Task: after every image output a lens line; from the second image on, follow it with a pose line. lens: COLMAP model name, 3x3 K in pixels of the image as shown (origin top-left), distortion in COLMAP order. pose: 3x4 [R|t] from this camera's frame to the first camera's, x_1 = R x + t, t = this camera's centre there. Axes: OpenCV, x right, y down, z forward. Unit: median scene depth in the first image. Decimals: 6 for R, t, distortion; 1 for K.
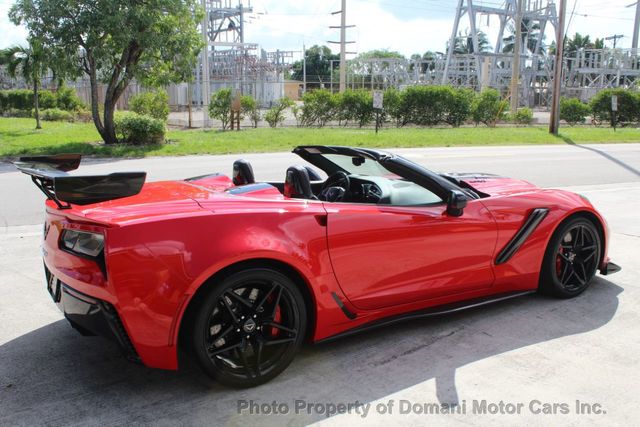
lens RADIAL K [[635.5, 0, 320.0], [0, 635.5, 213.5], [0, 0, 1]] dist [-0.162378, 0.219523]
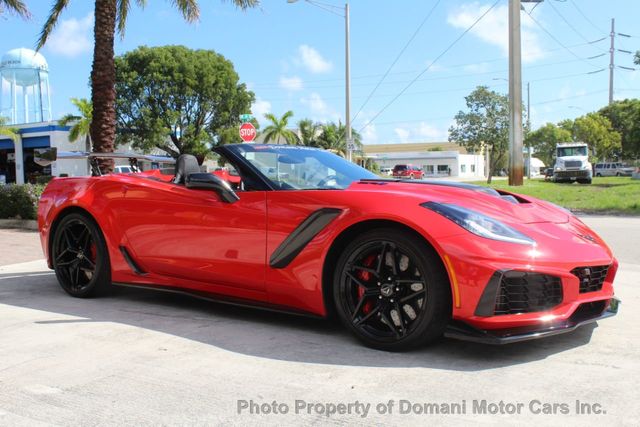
lens RADIAL K [[727.5, 0, 320.0], [0, 727.5, 213.5], [0, 0, 1]] dist [-0.087388, 0.014650]
pose [[0.345001, 0.050071, -0.937266, 0.257296], [-0.174502, 0.984588, -0.011634, 0.001782], [0.922238, 0.167569, 0.348421, 0.146076]]
